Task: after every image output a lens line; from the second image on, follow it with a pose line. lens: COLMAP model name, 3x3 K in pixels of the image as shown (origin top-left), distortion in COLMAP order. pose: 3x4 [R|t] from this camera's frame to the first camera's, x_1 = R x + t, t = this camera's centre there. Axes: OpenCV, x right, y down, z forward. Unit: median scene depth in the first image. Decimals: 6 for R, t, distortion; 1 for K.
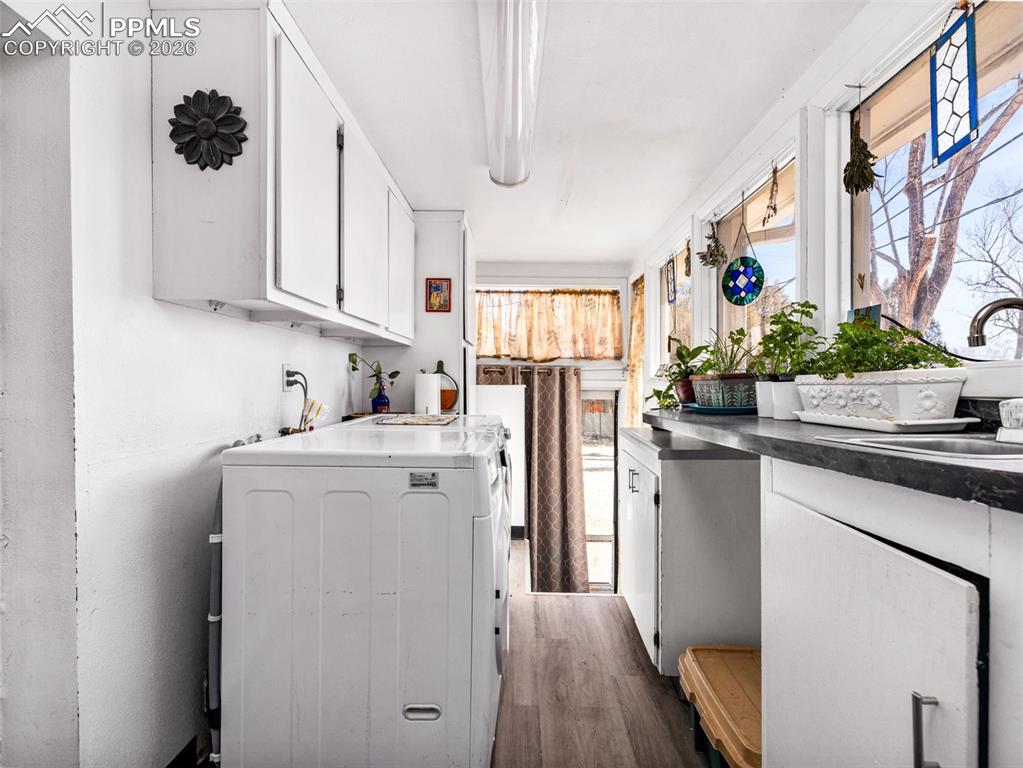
lens RADIAL K [[490.1, 0, 511.0], [0, 490.1, 383.3], [0, 0, 1]] dist [0.001070, 0.000235]
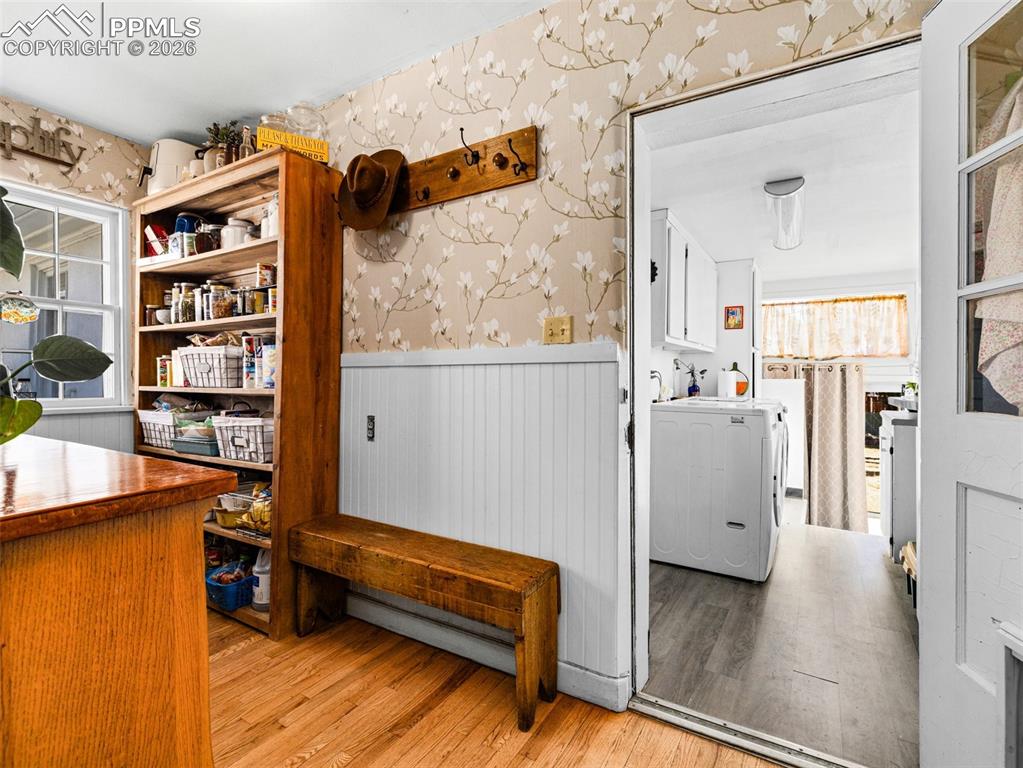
lens RADIAL K [[490.1, 0, 511.9], [0, 490.1, 383.5], [0, 0, 1]] dist [0.001070, 0.000235]
pose [[0.859335, 0.007188, -0.511363, 0.022732], [-0.002227, 0.999944, 0.010313, 0.002753], [0.511409, -0.007723, 0.859303, -0.420126]]
